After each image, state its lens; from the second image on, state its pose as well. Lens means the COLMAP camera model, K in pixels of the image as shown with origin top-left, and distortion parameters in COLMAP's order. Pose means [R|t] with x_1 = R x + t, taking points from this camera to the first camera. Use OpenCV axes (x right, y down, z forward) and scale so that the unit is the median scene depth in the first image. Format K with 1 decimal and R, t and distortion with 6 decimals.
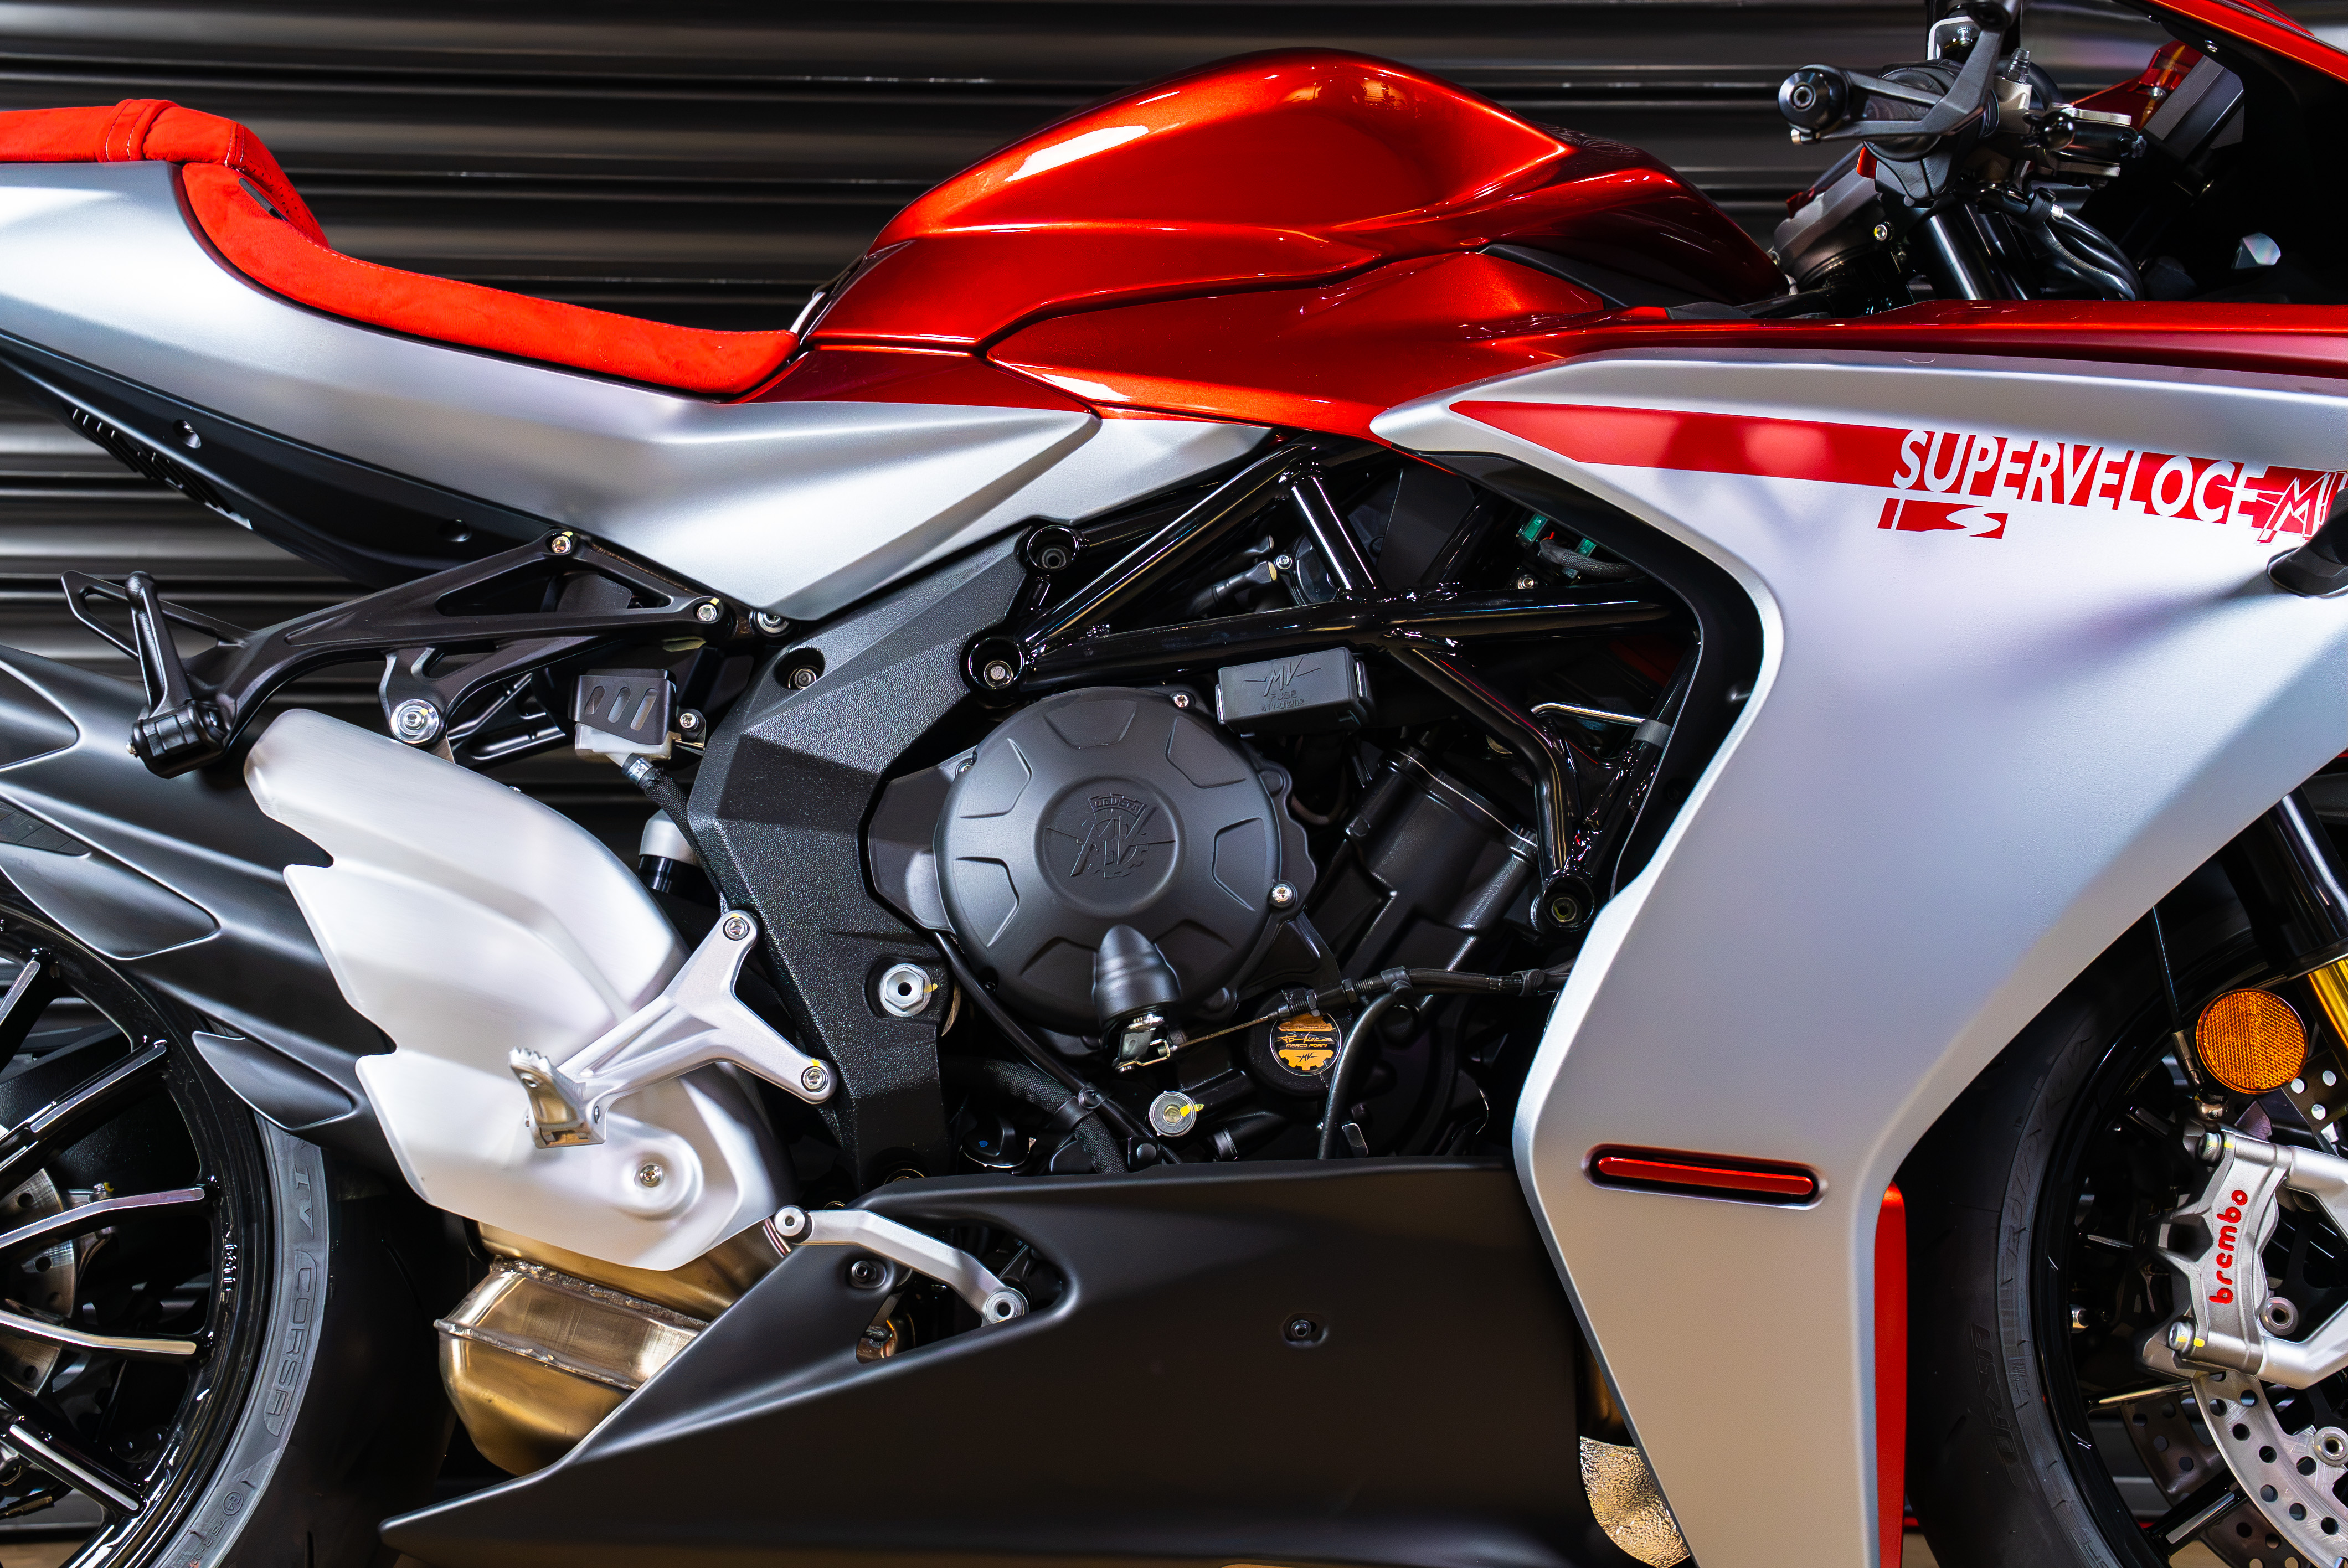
lens RADIAL K [[3343.7, 0, 1174.0], [0, 3343.7, 784.0], [0, 0, 1]] dist [0.126301, 0.503260]
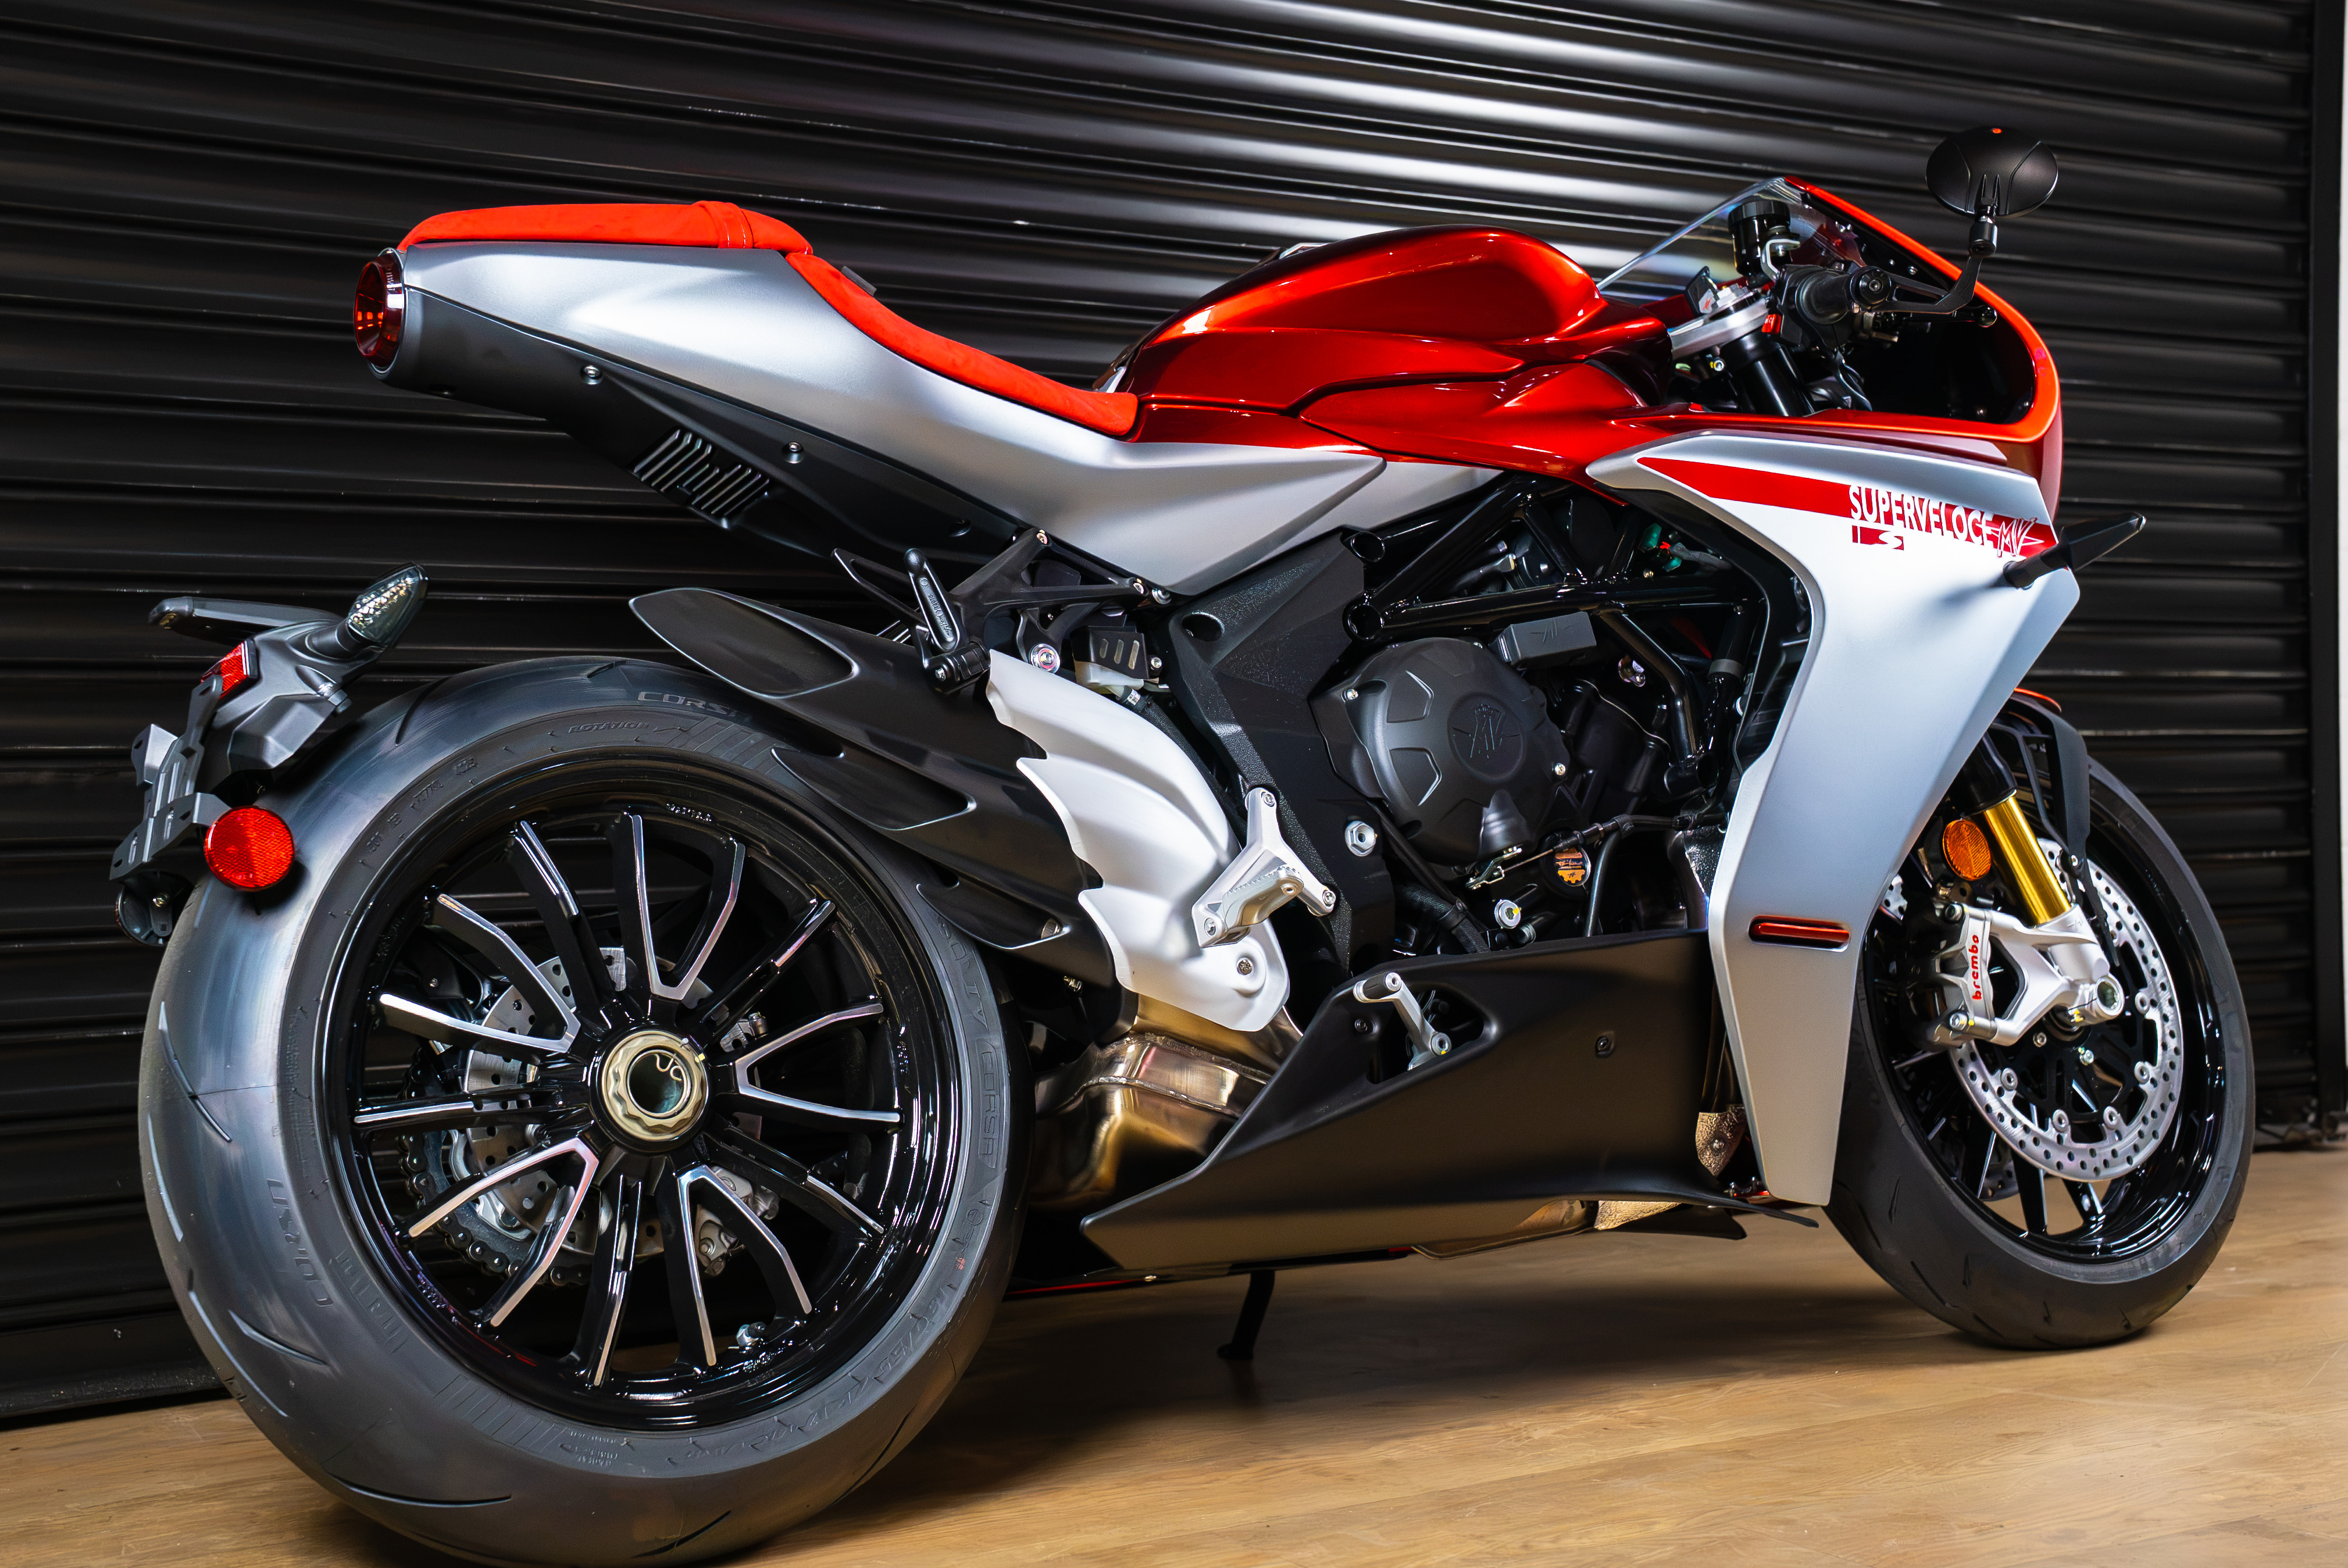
lens RADIAL K [[3114.0, 0, 1174.0], [0, 3114.0, 784.0], [0, 0, 1]] dist [0.135367, 0.005292]
pose [[0.848584, -0.018381, 0.528741, -0.883699], [0.031946, 0.999353, -0.016530, 0.057463], [-0.528095, 0.030918, 0.848622, -0.134739]]
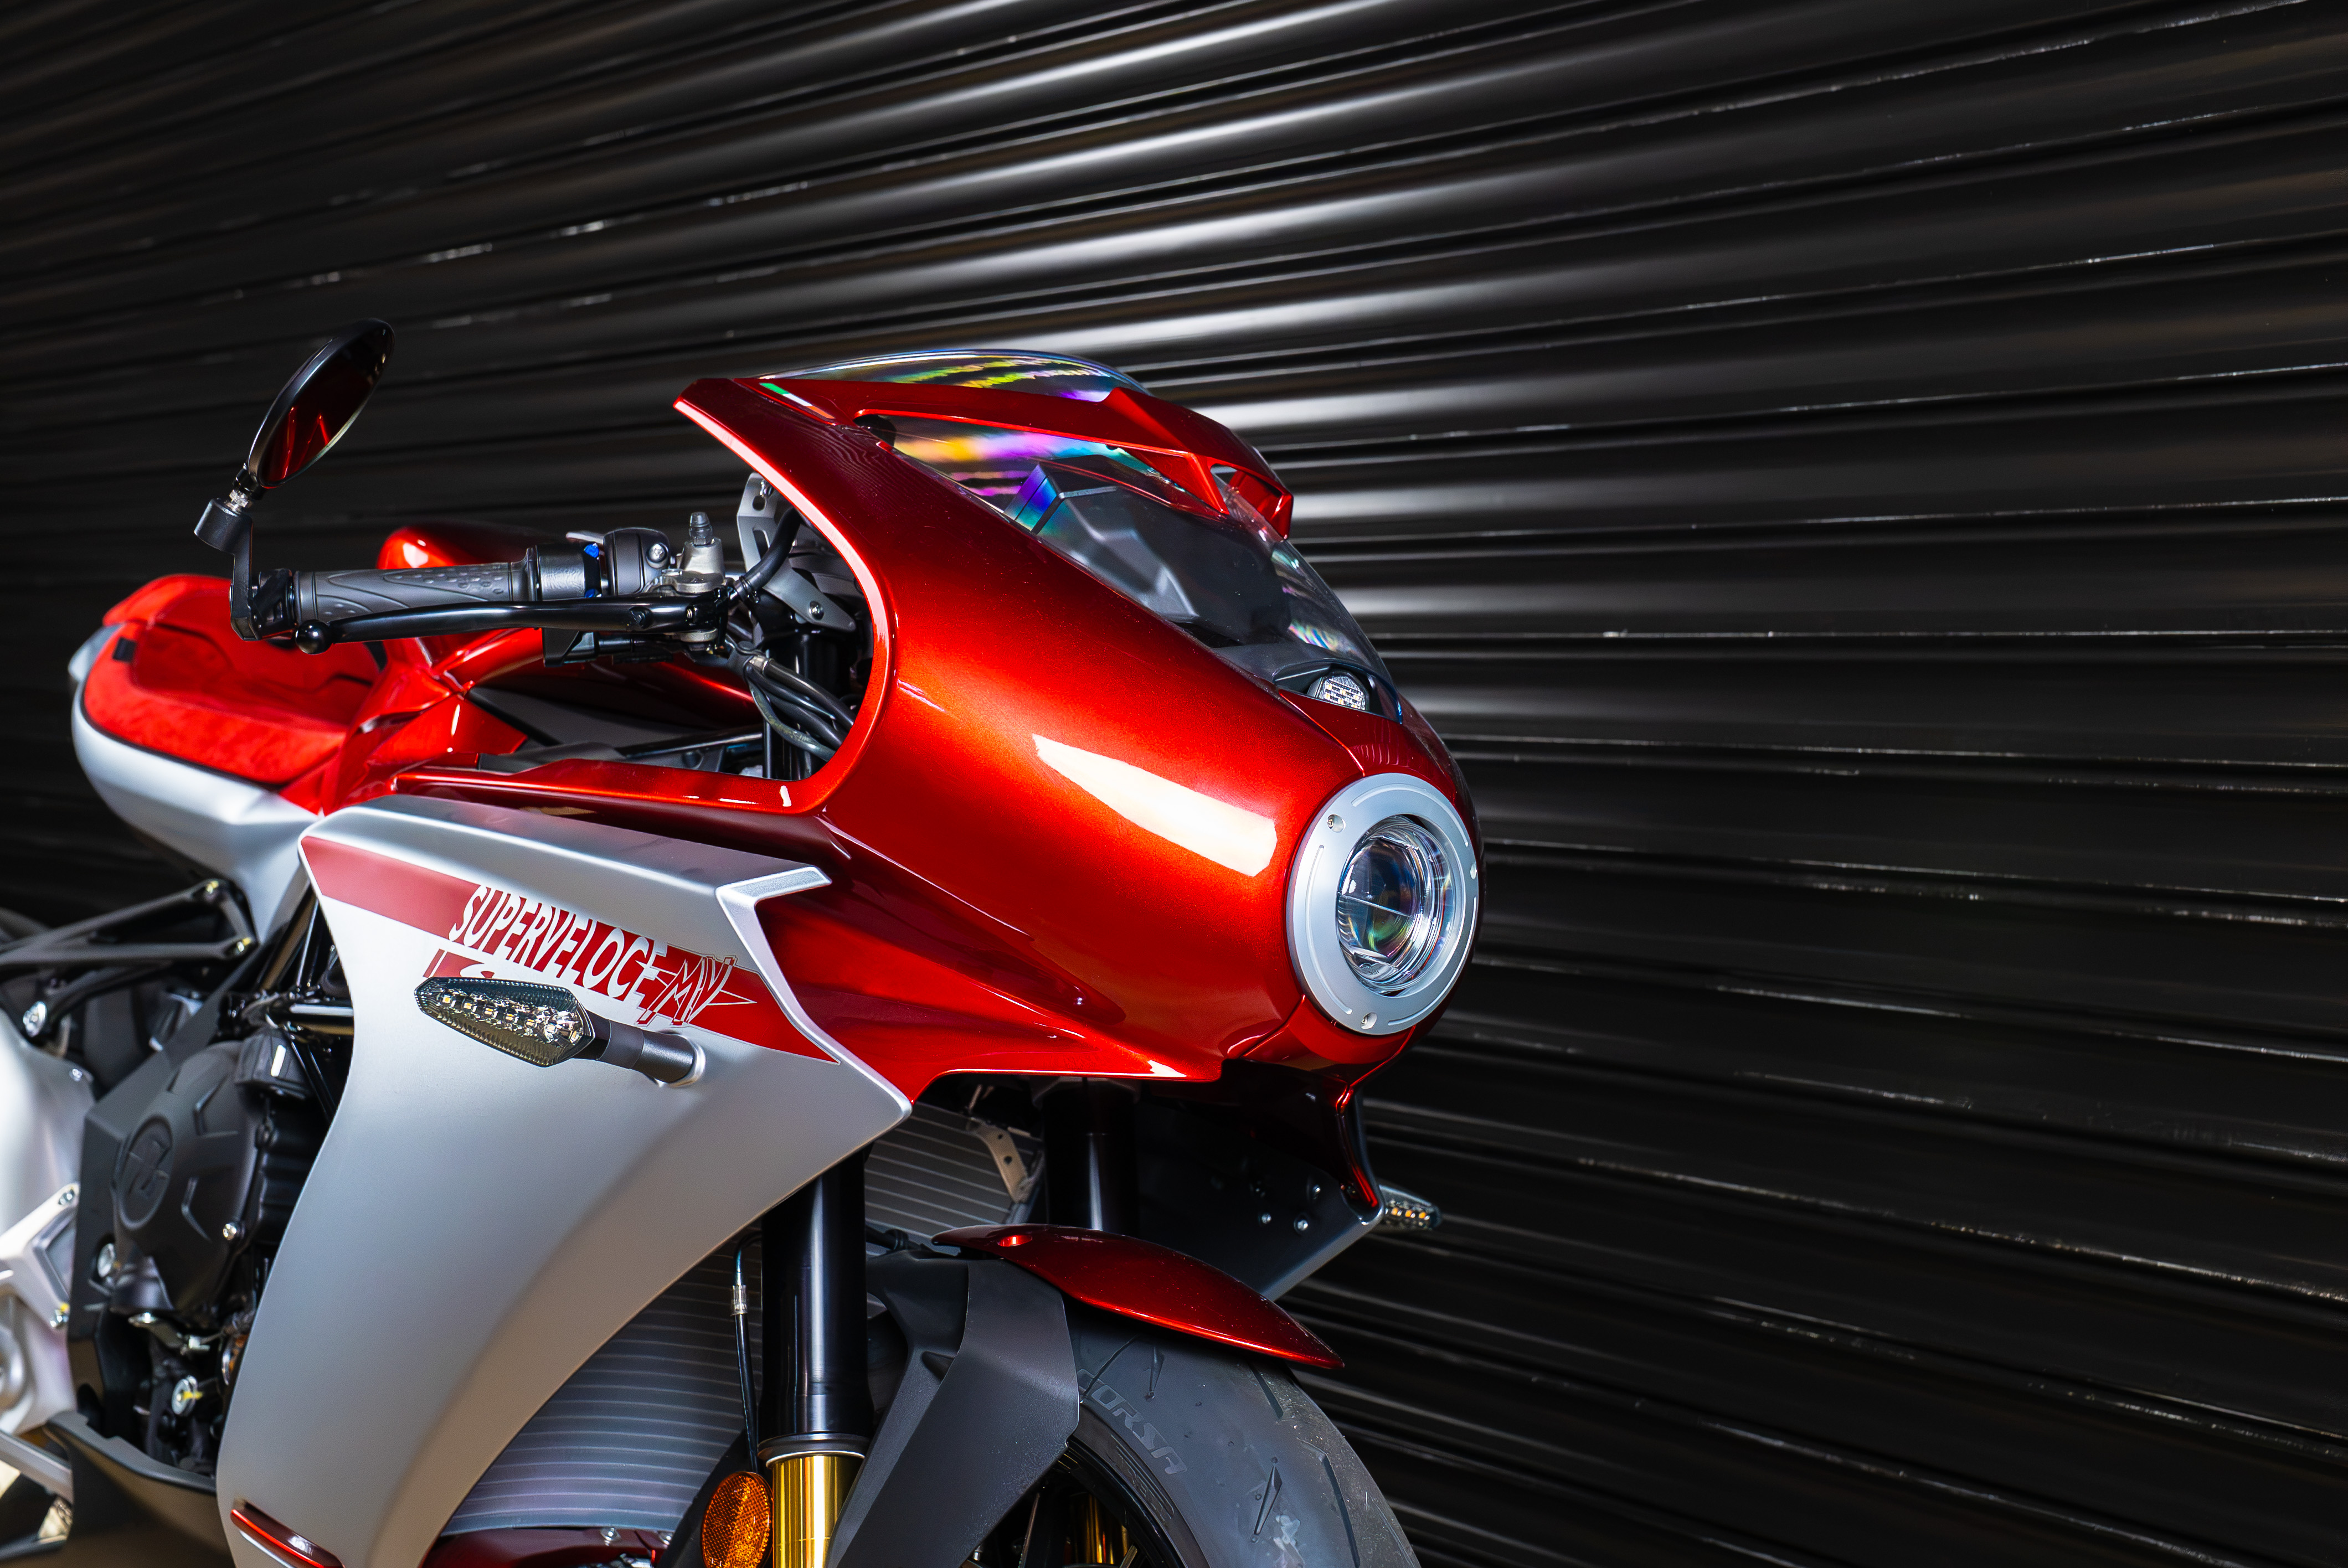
lens RADIAL K [[2814.4, 0, 1174.0], [0, 2814.4, 784.0], [0, 0, 1]] dist [-0.003409, 0.579959]
pose [[0.649566, 0.034250, -0.759534, 1.033127], [-0.047193, 0.998875, 0.004683, -0.150643], [0.758840, 0.032803, 0.650451, 0.580836]]
